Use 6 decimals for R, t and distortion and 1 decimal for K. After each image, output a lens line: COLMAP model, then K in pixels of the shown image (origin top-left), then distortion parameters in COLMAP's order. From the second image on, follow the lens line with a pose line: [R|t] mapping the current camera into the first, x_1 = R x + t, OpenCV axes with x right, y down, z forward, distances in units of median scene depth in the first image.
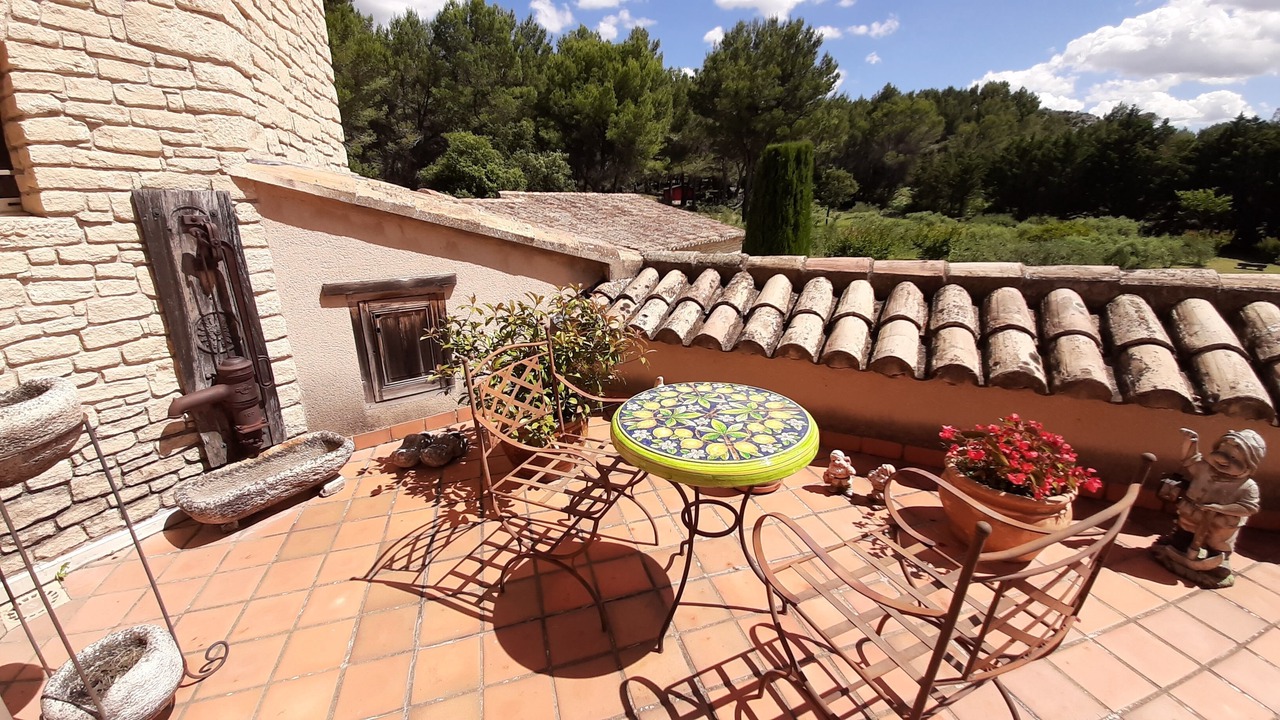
lens RADIAL K [[494.5, 0, 634.1], [0, 494.5, 346.3], [0, 0, 1]] dist [0.020564, -0.018147]
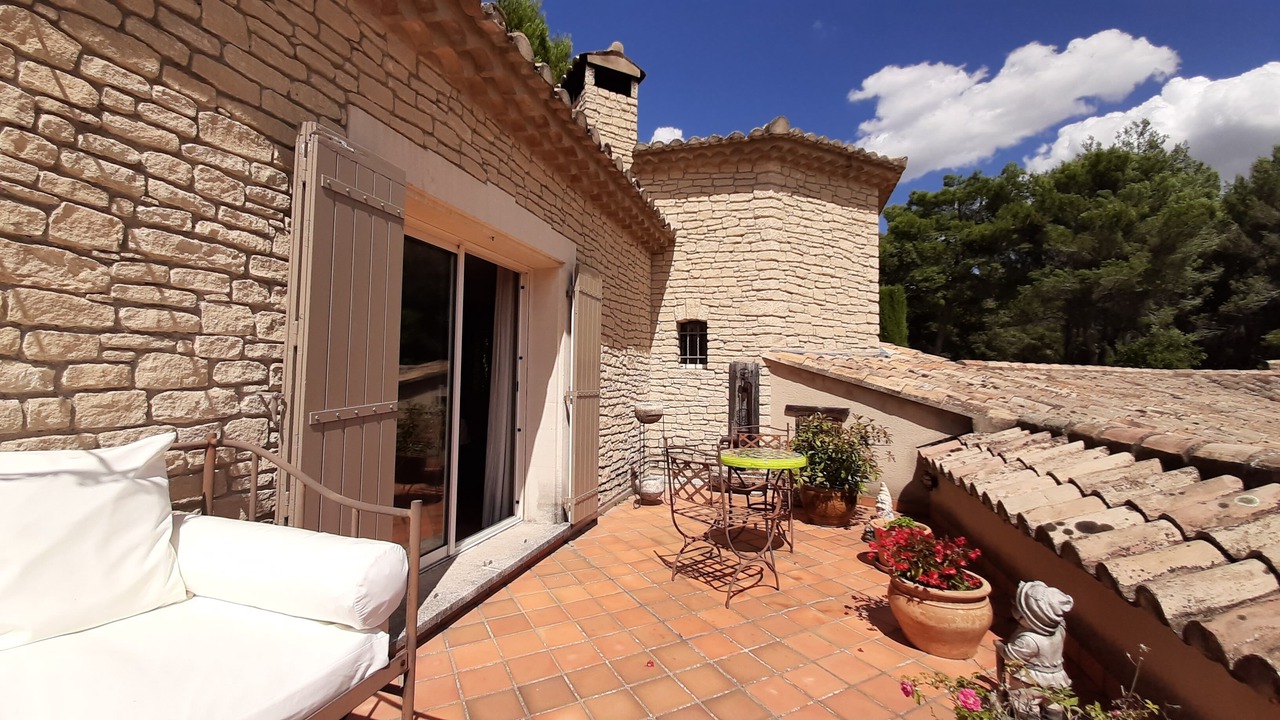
lens RADIAL K [[494.5, 0, 634.1], [0, 494.5, 346.3], [0, 0, 1]] dist [0.020564, -0.018147]
pose [[0.201443, -0.040222, -0.978674, 1.683813], [-0.286037, 0.953189, -0.098051, 0.039883], [0.936805, 0.299689, 0.180508, -0.087377]]
